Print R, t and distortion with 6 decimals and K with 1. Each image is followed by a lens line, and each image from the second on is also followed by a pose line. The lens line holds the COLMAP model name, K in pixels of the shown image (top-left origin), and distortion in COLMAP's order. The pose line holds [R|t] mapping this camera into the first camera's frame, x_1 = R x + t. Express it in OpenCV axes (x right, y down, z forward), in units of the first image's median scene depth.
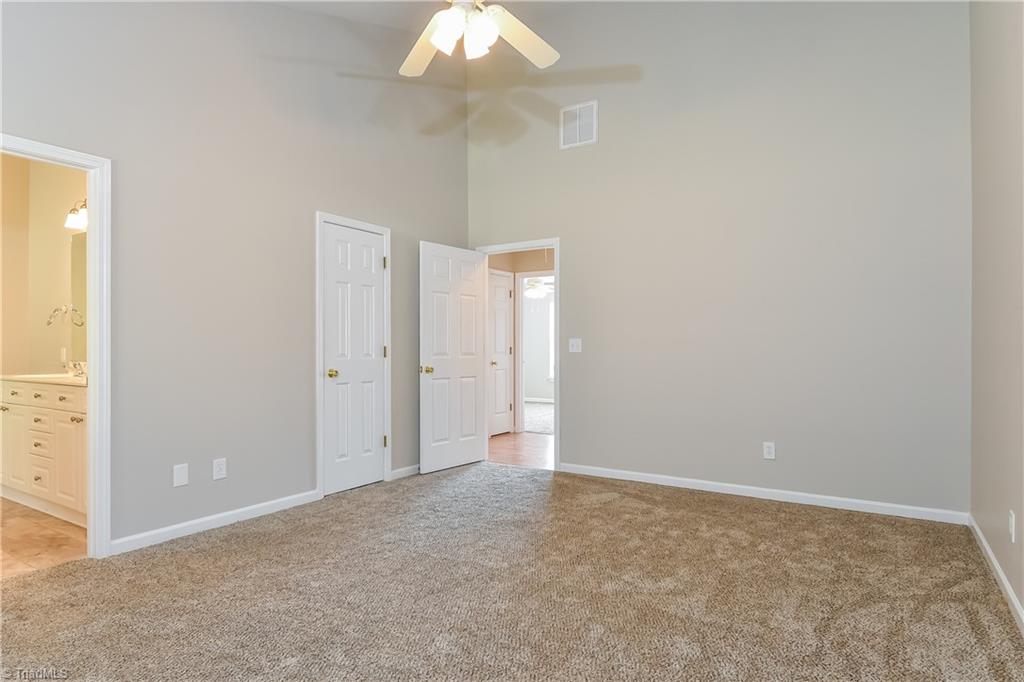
lens RADIAL K [[579.0, 0, 509.3], [0, 579.0, 341.0], [0, 0, 1]] dist [0.006127, -0.004336]
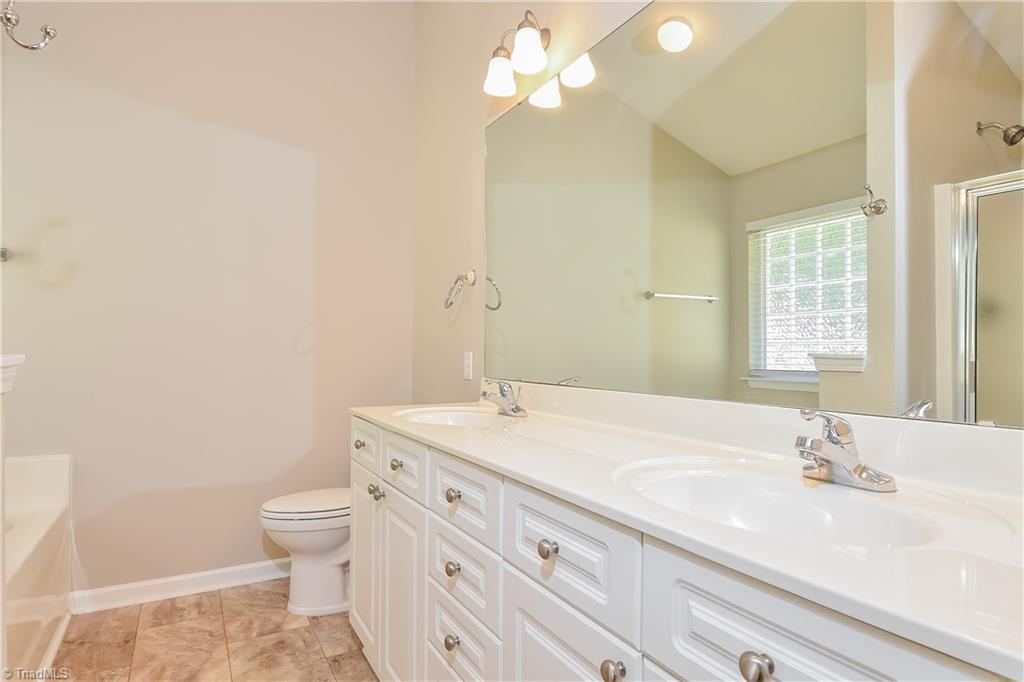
lens RADIAL K [[579.0, 0, 513.5], [0, 579.0, 345.8], [0, 0, 1]] dist [0.006127, -0.004336]
pose [[0.878755, 0.006523, -0.477229, -0.491055], [-0.011362, 0.999909, -0.007255, 0.009643], [0.477138, 0.011798, 0.878749, 0.568637]]
